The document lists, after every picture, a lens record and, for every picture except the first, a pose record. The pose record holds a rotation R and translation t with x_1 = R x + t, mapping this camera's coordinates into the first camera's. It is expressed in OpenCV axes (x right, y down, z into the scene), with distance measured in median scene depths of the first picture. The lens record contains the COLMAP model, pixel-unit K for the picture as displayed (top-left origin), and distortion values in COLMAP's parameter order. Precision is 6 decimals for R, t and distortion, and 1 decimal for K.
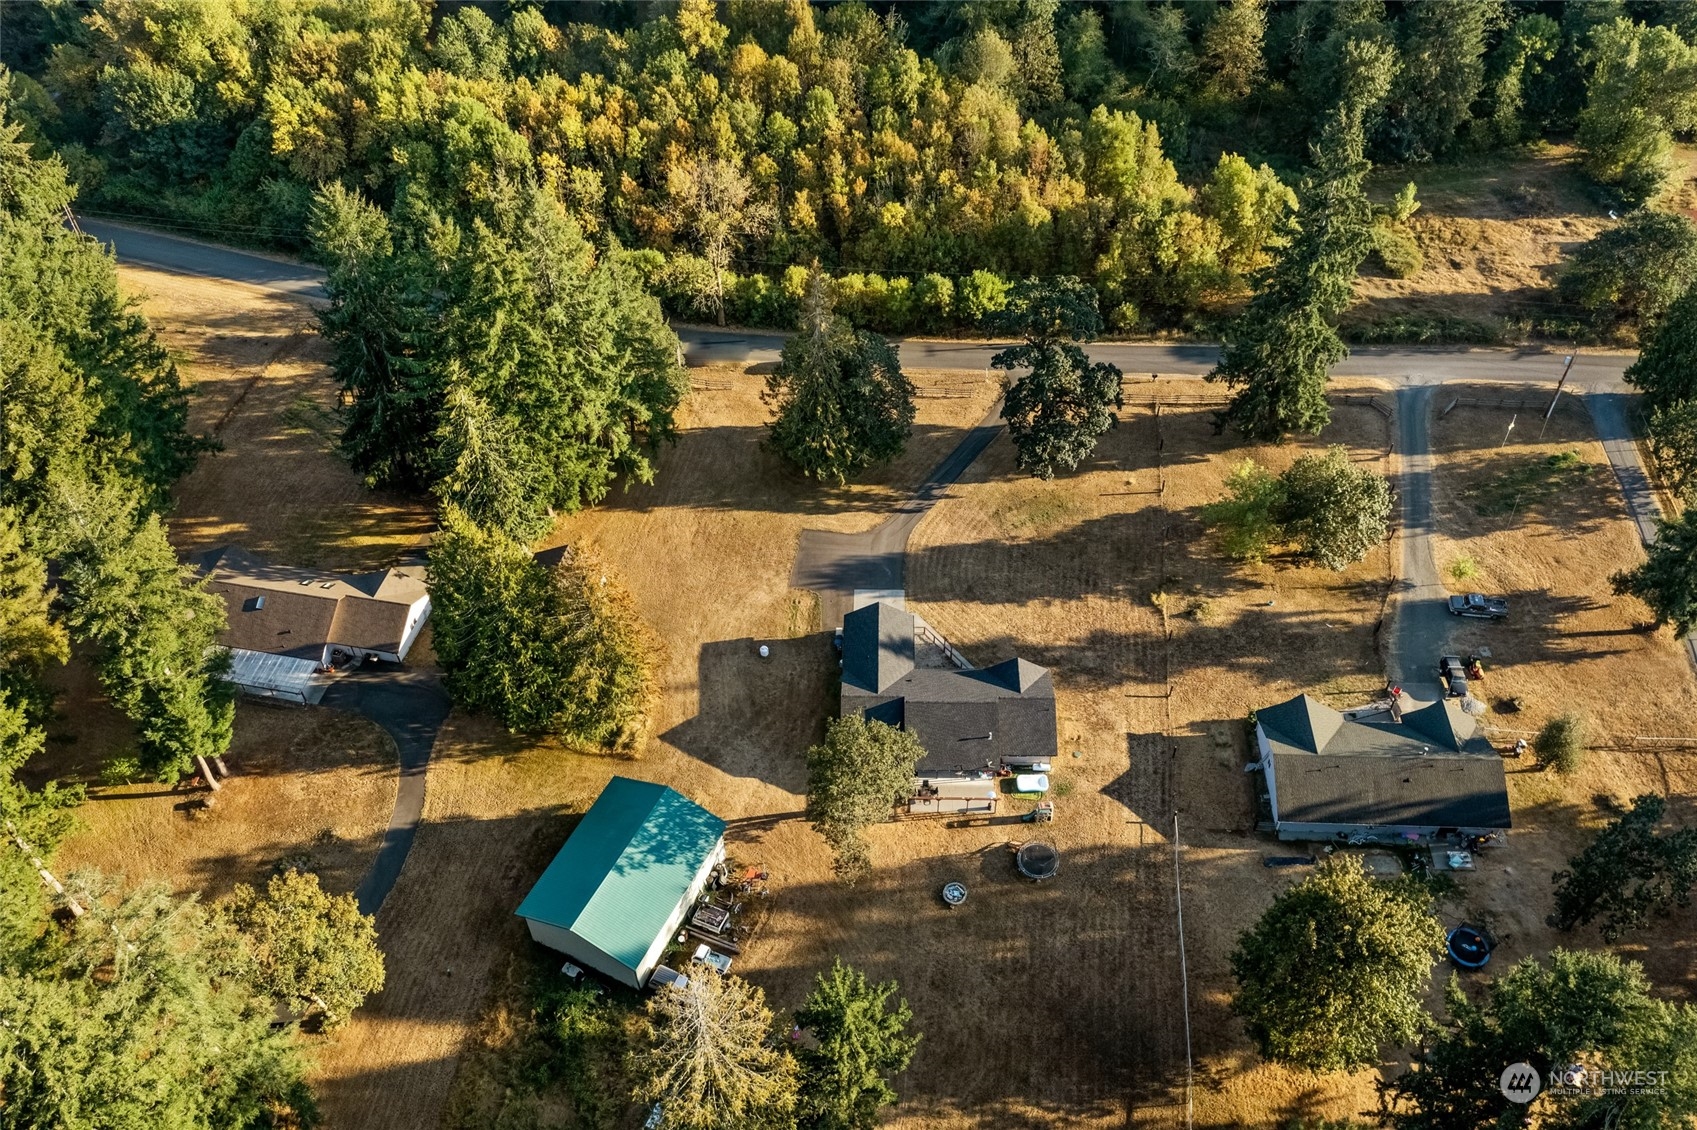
lens RADIAL K [[1416.7, 0, 848.5], [0, 1416.7, 565.0], [0, 0, 1]] dist [-0.016808, -0.012154]
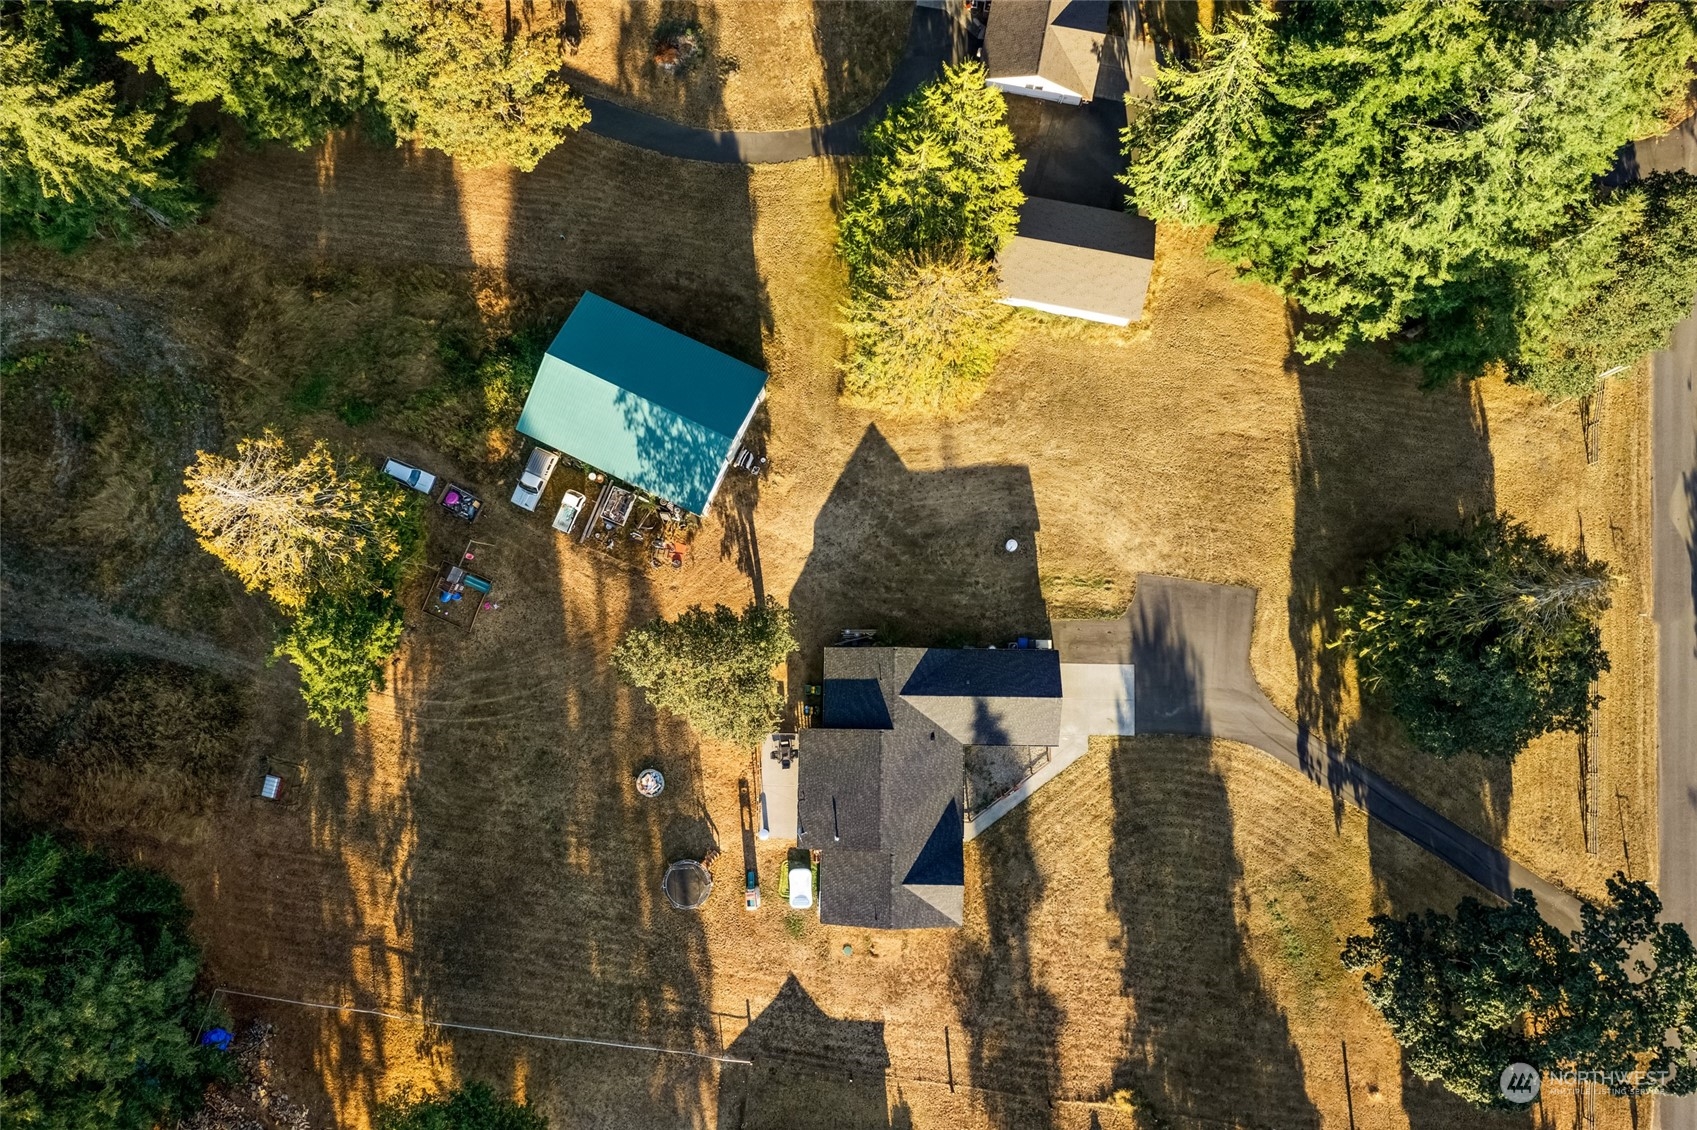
lens RADIAL K [[1416.7, 0, 848.5], [0, 1416.7, 565.0], [0, 0, 1]] dist [-0.016808, -0.012154]
pose [[0.006994, 0.994484, -0.104654, 0.030528], [-0.679382, 0.081520, 0.729243, -0.452479], [0.733751, 0.066000, 0.676205, 0.451515]]
